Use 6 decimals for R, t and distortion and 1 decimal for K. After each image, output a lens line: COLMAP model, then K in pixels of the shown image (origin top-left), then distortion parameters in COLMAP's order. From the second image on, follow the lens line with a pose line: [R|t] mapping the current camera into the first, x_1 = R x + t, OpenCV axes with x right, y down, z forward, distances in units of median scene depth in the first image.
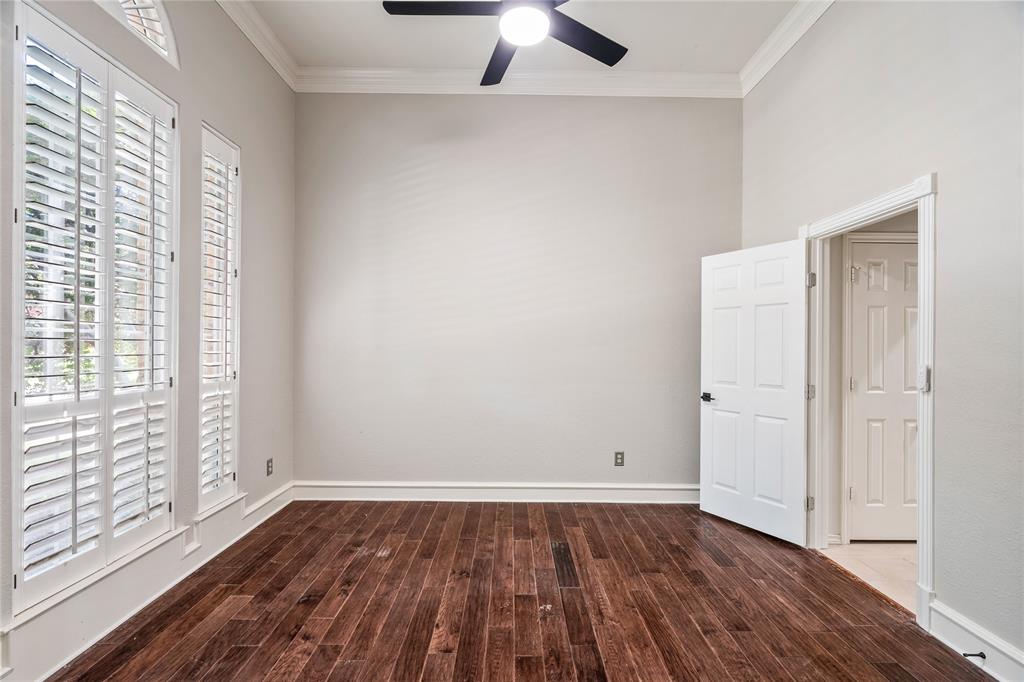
lens RADIAL K [[466.7, 0, 514.4], [0, 466.7, 346.8], [0, 0, 1]] dist [-0.004252, 0.002504]
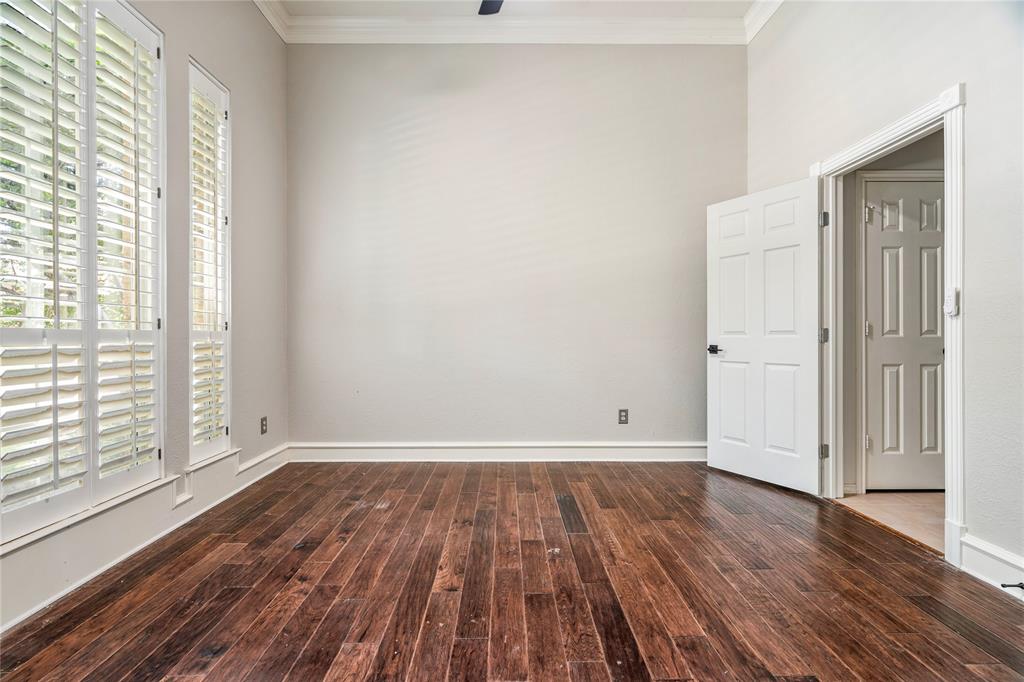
lens RADIAL K [[466.7, 0, 508.6], [0, 466.7, 335.3], [0, 0, 1]] dist [-0.004252, 0.002504]
pose [[0.999958, -0.009182, -0.000710, -0.018958], [0.009184, 0.999953, 0.003139, 0.105593], [0.000681, -0.003146, 0.999995, 0.044438]]
